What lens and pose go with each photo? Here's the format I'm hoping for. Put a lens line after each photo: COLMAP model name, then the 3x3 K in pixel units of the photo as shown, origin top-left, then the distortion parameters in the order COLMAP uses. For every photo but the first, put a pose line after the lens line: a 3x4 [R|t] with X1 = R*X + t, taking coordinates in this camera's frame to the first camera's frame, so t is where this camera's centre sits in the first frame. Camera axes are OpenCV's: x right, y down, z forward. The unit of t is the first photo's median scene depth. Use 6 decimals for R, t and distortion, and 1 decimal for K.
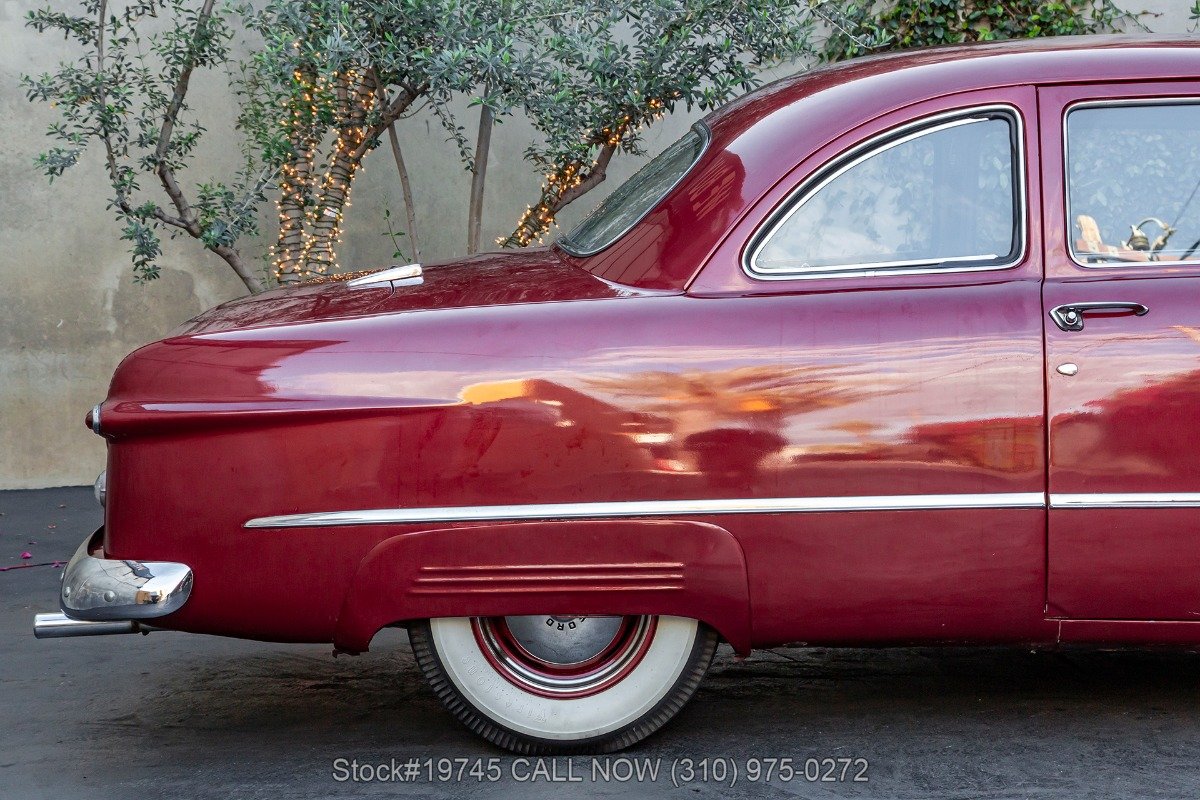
lens RADIAL K [[2568.0, 0, 594.5], [0, 2568.0, 408.3], [0, 0, 1]] dist [0.319088, 0.000000]
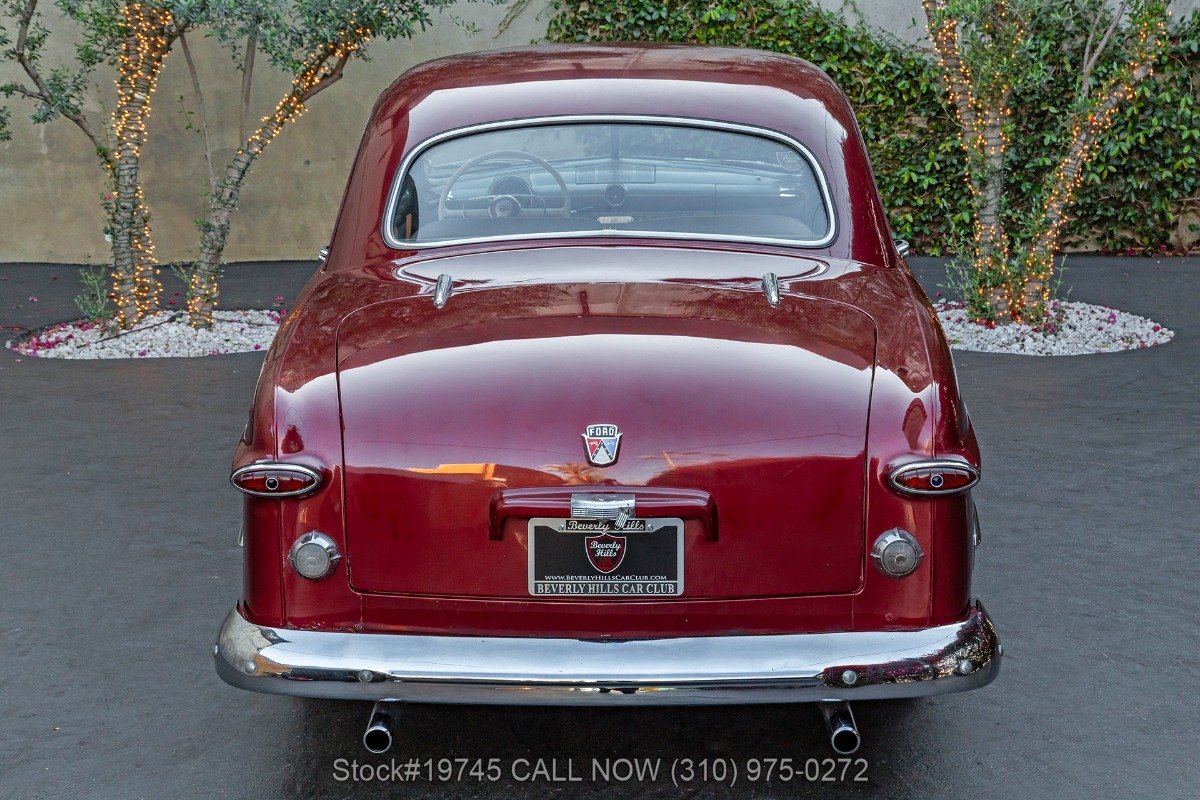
lens RADIAL K [[1912.0, 0, 598.6], [0, 1912.0, 397.7], [0, 0, 1]] dist [0.222156, 0.000000]
pose [[0.999517, 0.030537, 0.005826, 0.150870], [-0.031021, 0.991987, 0.122476, -0.050003], [-0.002040, -0.122598, 0.992454, -0.090634]]
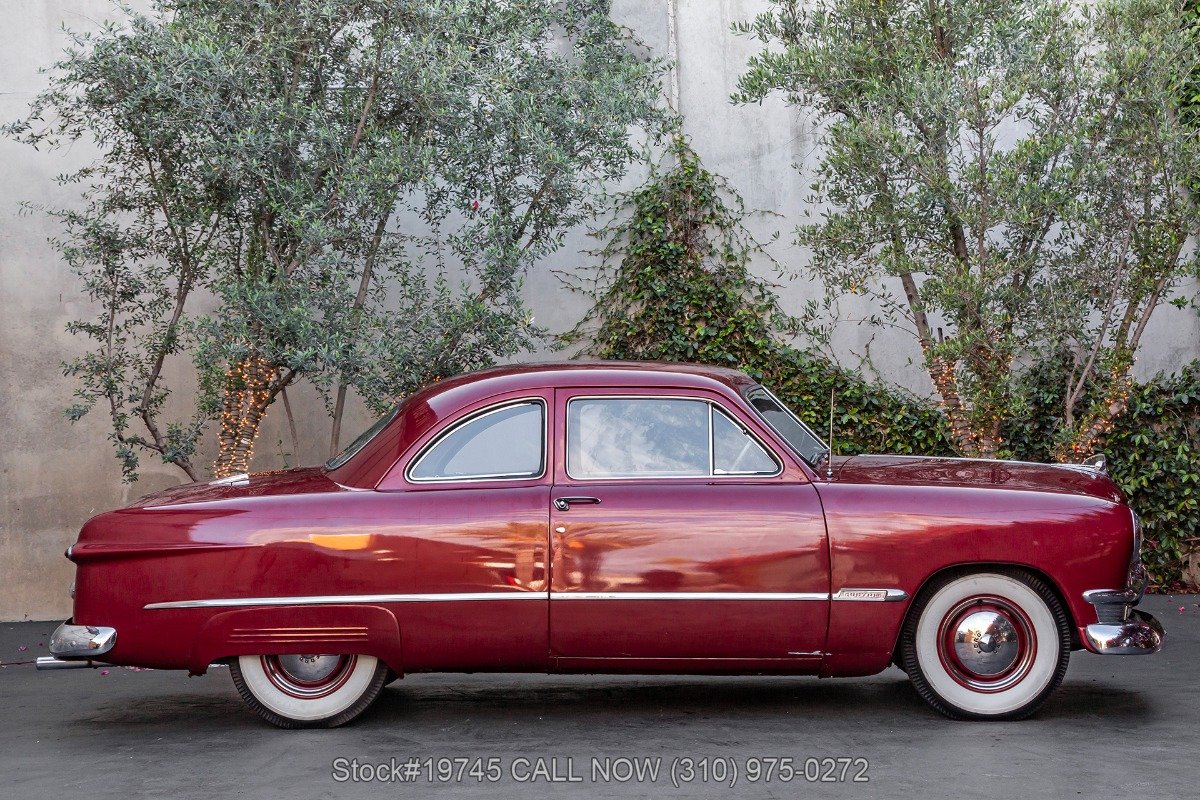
lens RADIAL K [[2268.7, 0, 608.2], [0, 2268.7, 392.4], [0, 0, 1]] dist [0.268636, 0.000000]
pose [[0.999924, 0.011040, -0.005500, 0.137968], [-0.011493, 0.995816, -0.090656, 0.022876], [0.004477, 0.090713, 0.995867, -0.458798]]
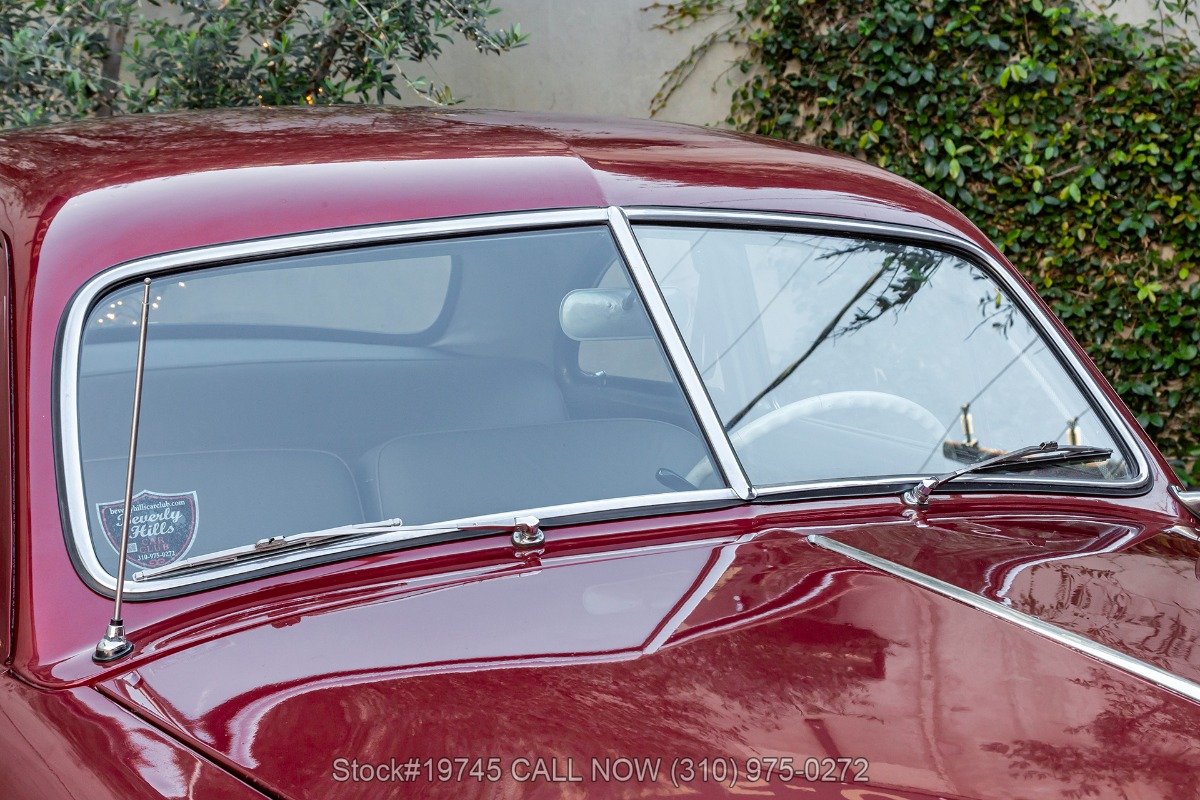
lens RADIAL K [[2268.7, 0, 592.9], [0, 2268.7, 397.6], [0, 0, 1]] dist [0.268636, 0.000000]
pose [[0.987346, 0.028426, -0.156015, 0.213078], [-0.019542, 0.998115, 0.058179, -0.073574], [0.157374, -0.054394, 0.986040, 0.347342]]
